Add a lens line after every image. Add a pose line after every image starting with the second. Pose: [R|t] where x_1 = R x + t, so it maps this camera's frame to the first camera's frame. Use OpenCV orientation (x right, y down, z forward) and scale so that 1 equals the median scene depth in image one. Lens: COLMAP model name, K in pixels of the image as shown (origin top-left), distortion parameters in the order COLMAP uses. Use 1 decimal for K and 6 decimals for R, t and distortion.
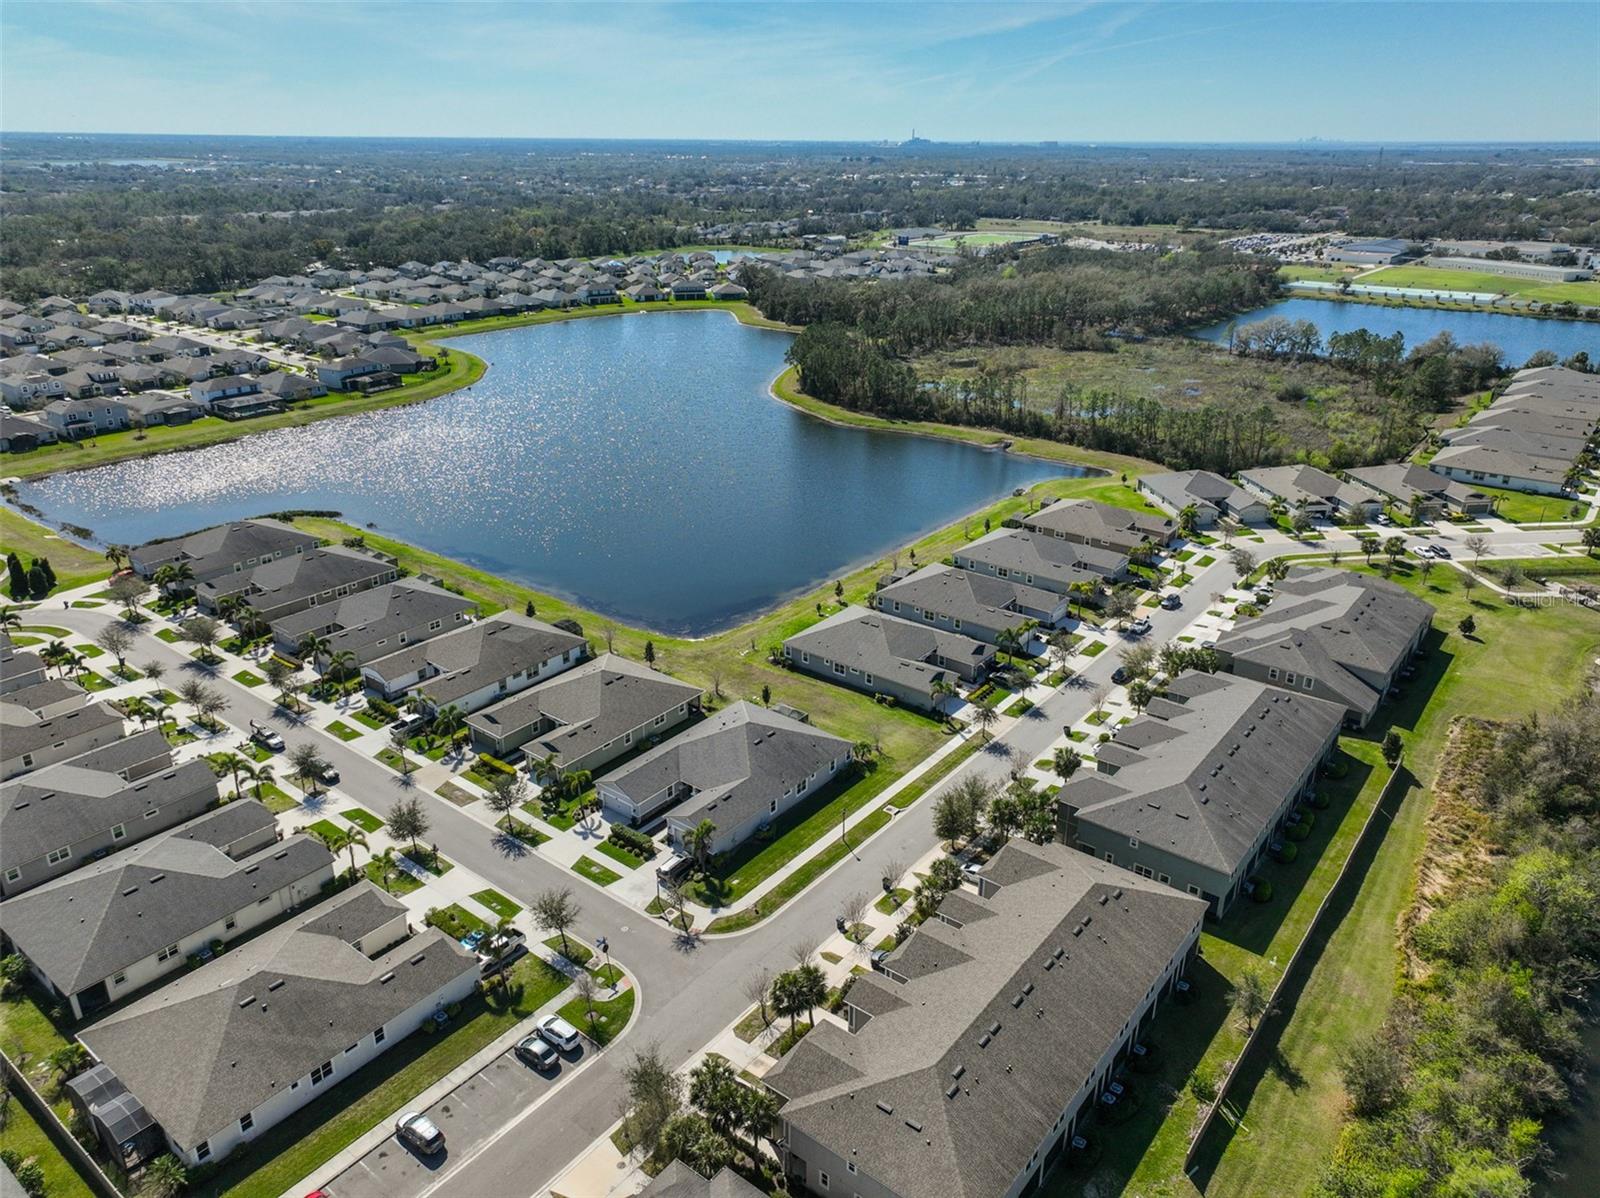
lens RADIAL K [[1116.8, 0, 807.6], [0, 1116.8, 592.1], [0, 0, 1]] dist [-0.003096, 0.019860]
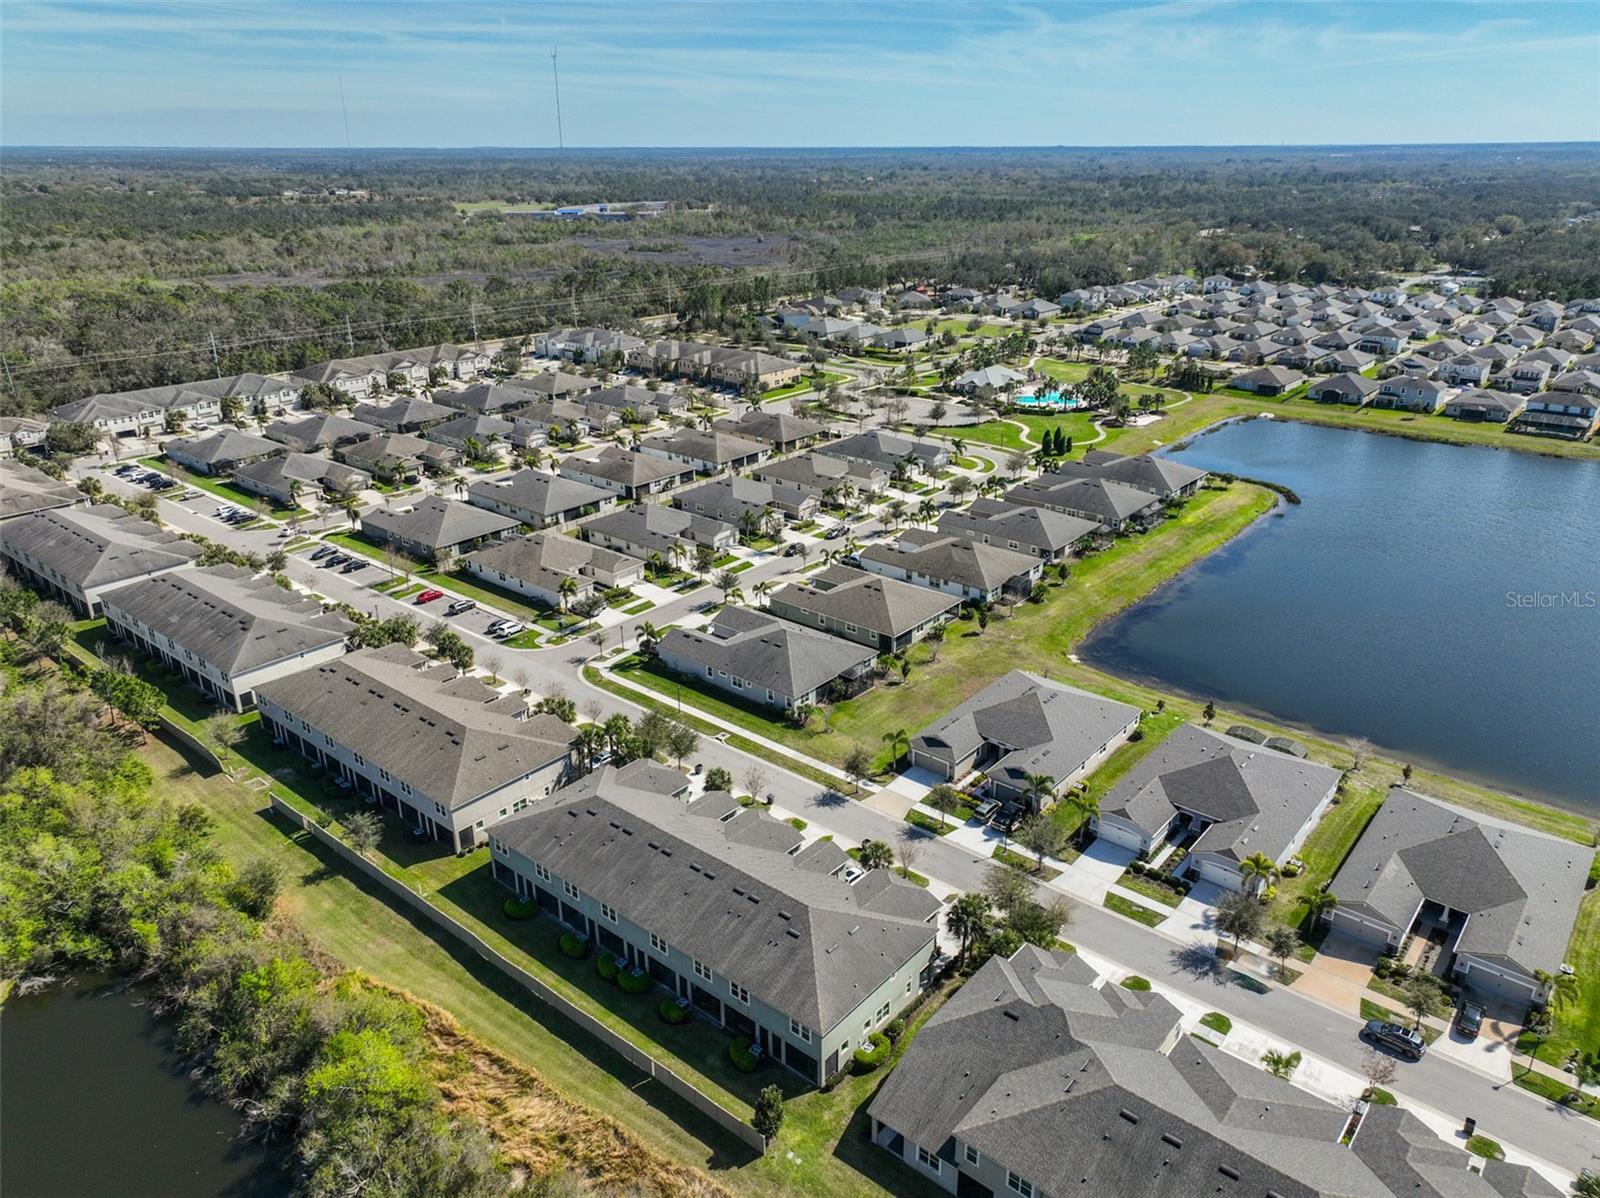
lens RADIAL K [[1116.8, 0, 807.6], [0, 1116.8, 592.1], [0, 0, 1]] dist [-0.003096, 0.019860]
pose [[-0.032303, 0.367875, -0.929314, 1.058526], [-0.373871, 0.857850, 0.352581, -0.351447], [0.926918, 0.358833, 0.109826, 0.916868]]
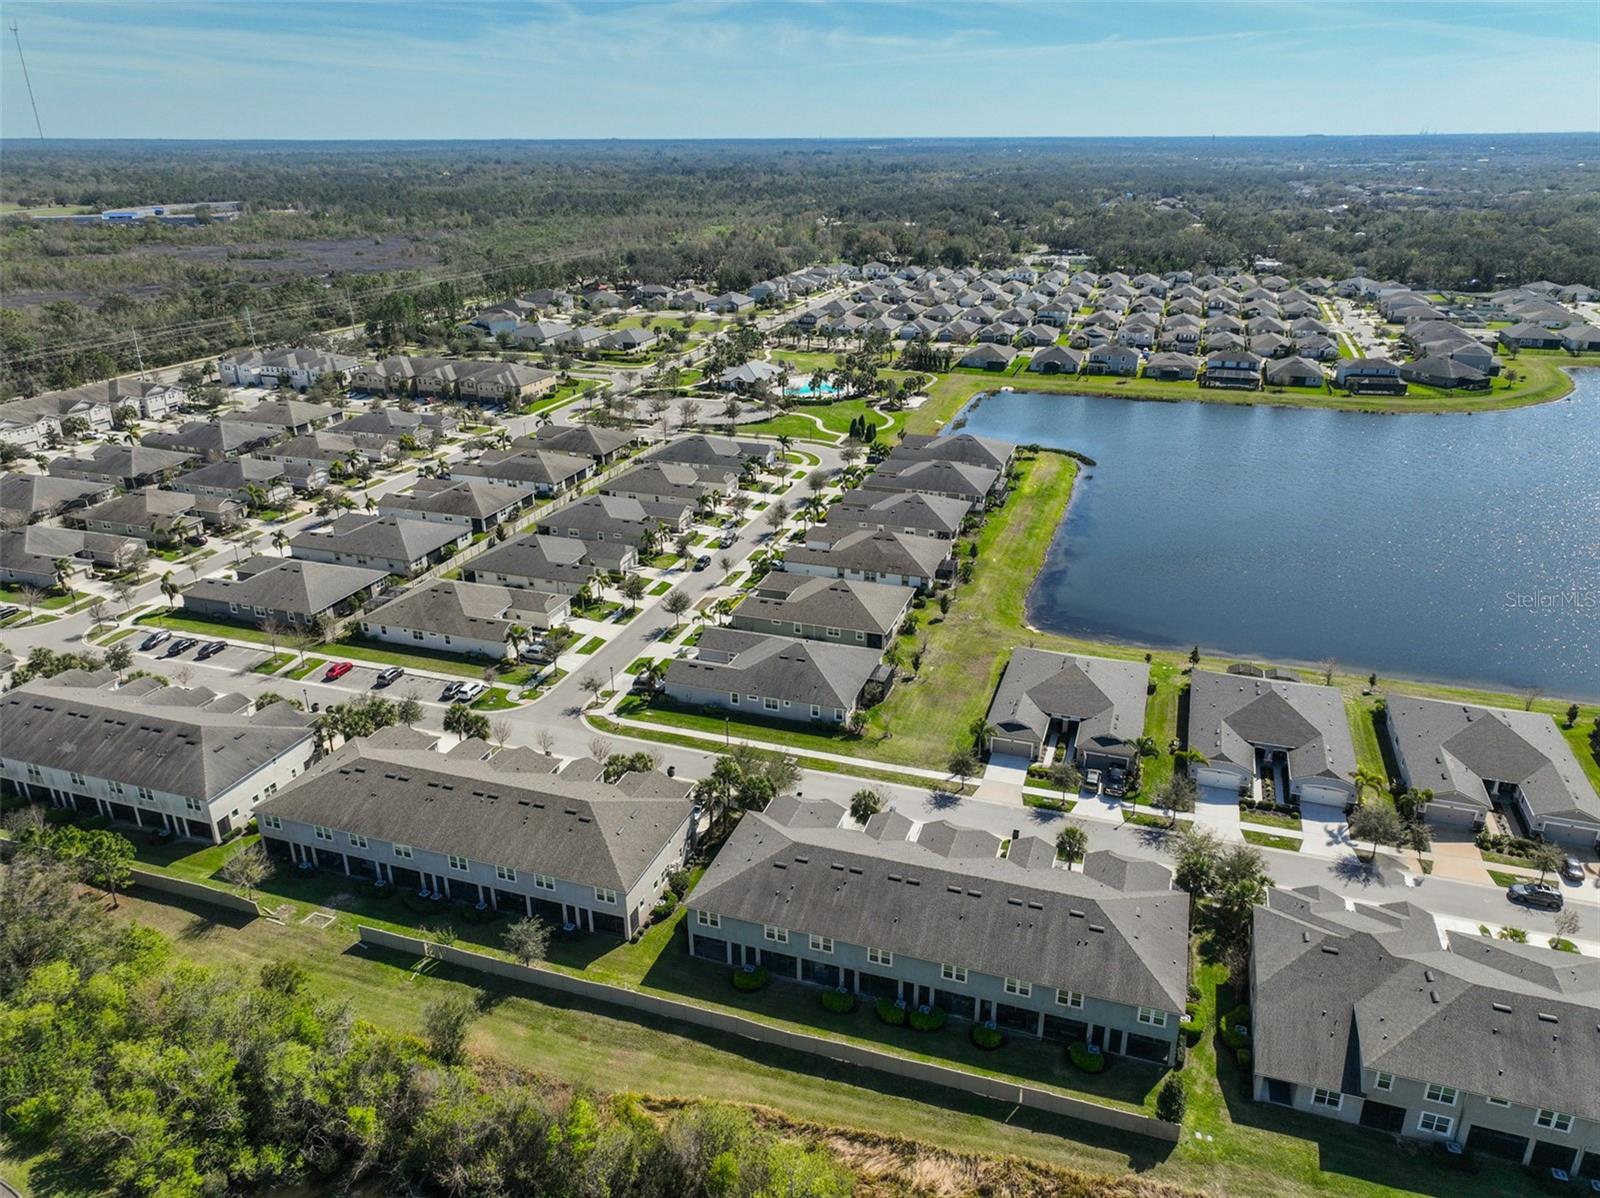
lens RADIAL K [[1116.8, 0, 807.6], [0, 1116.8, 592.1], [0, 0, 1]] dist [-0.003096, 0.019860]
pose [[0.331242, 0.351962, -0.875443, 0.970370], [-0.350762, 0.907262, 0.232037, -0.206865], [0.875925, 0.230212, 0.423978, 0.531713]]
